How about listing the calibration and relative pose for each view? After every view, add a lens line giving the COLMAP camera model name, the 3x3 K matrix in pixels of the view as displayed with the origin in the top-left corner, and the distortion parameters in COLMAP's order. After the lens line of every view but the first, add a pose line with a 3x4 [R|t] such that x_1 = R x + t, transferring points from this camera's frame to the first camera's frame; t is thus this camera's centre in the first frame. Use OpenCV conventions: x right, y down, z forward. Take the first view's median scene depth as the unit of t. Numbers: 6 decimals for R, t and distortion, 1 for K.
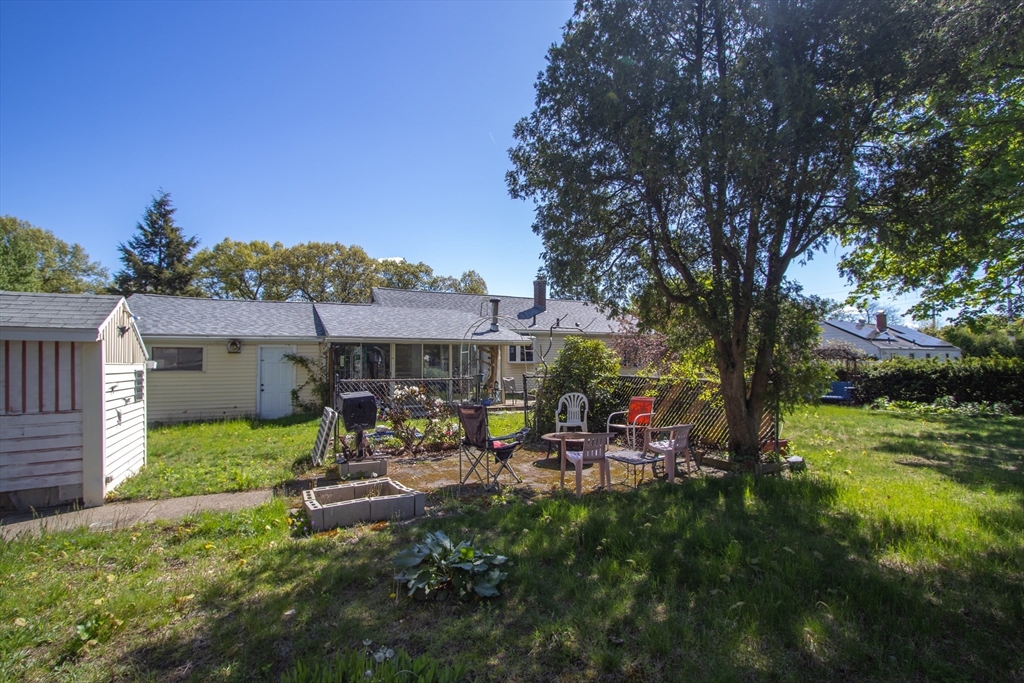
lens RADIAL K [[470.2, 0, 513.7], [0, 470.2, 363.1], [0, 0, 1]] dist [-0.002327, -0.000228]
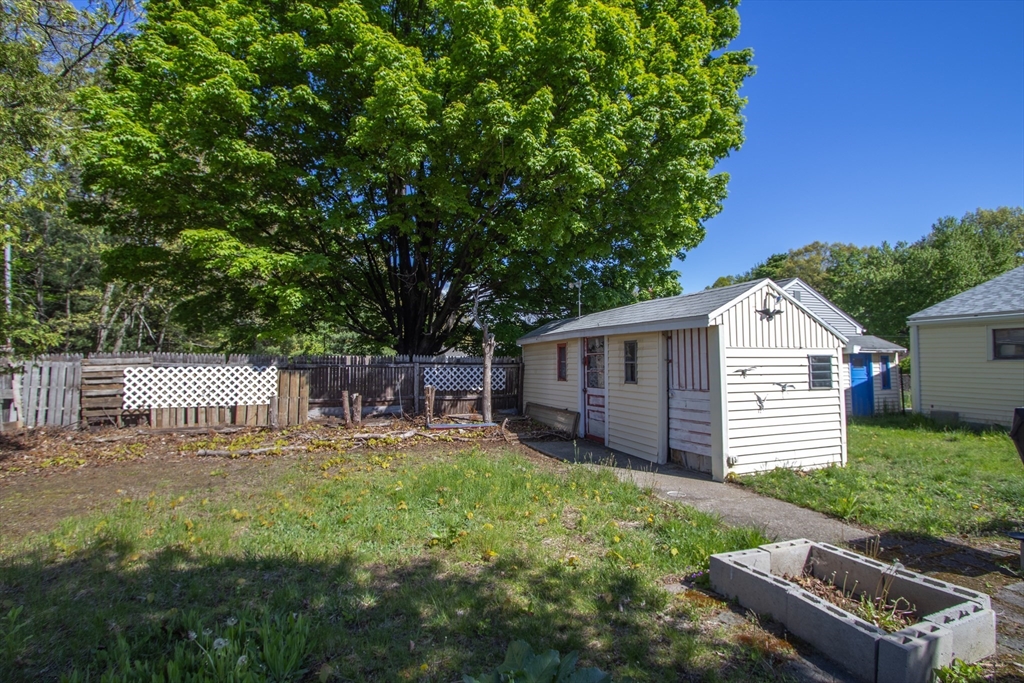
lens RADIAL K [[470.2, 0, 513.7], [0, 470.2, 363.1], [0, 0, 1]] dist [-0.002327, -0.000228]
pose [[-0.127369, 0.000750, -0.991855, 0.261223], [0.009461, 0.999955, -0.000459, 0.039134], [0.991810, -0.009442, -0.127371, 0.806163]]
